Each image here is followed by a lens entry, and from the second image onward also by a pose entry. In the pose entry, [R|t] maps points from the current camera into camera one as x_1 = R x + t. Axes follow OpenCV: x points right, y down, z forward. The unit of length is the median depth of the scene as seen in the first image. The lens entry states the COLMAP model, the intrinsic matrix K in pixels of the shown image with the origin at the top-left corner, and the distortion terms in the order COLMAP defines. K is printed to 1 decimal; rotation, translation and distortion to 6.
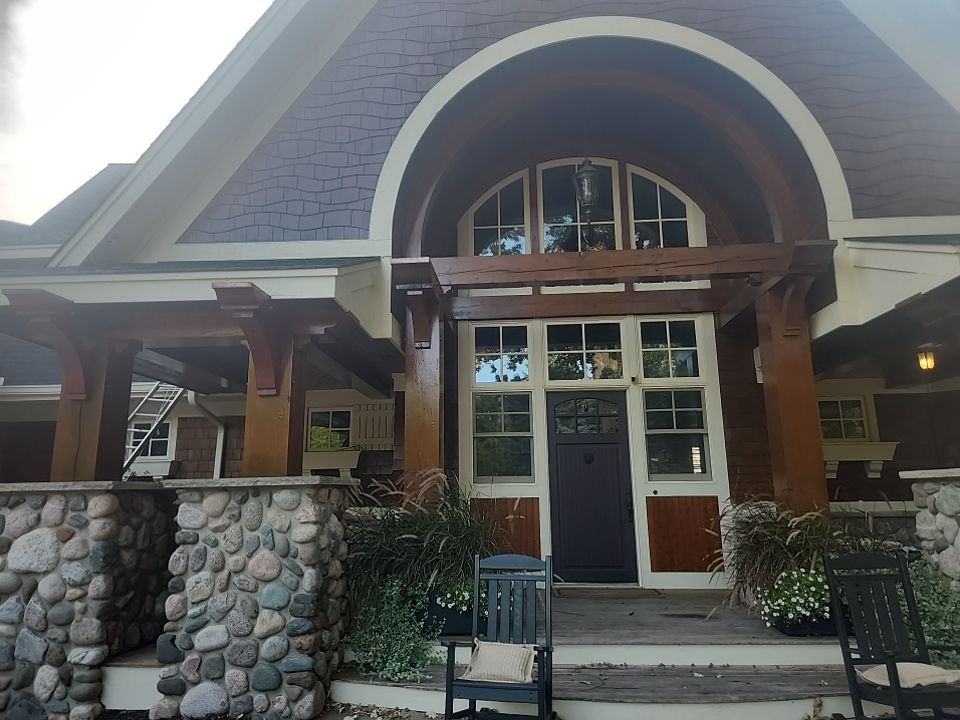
lens RADIAL K [[635.9, 0, 502.2], [0, 635.9, 355.4], [0, 0, 1]] dist [0.068179, -0.036466]
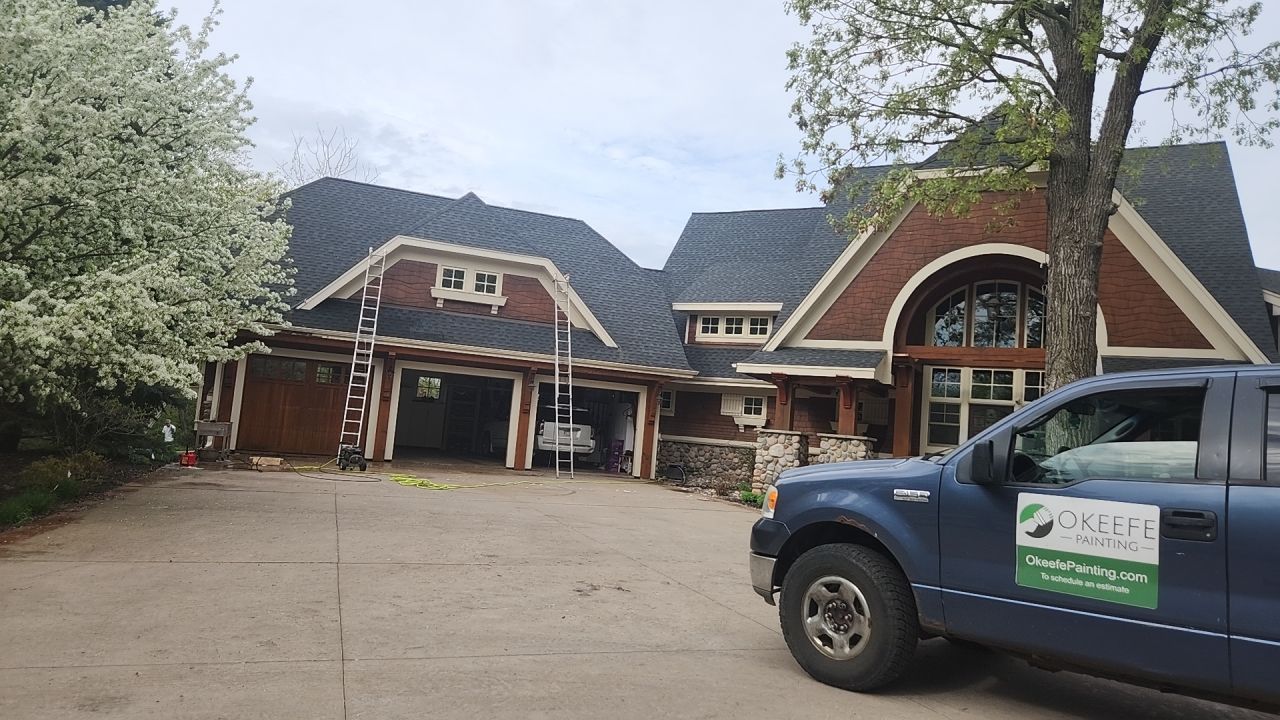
lens RADIAL K [[824.0, 0, 637.7], [0, 824.0, 376.6], [0, 0, 1]] dist [0.055114, -0.000539]
pose [[0.906803, 0.061158, -0.417094, 0.267877], [-0.010473, 0.992383, 0.122744, -0.430006], [0.421423, -0.106936, 0.900537, -2.252853]]
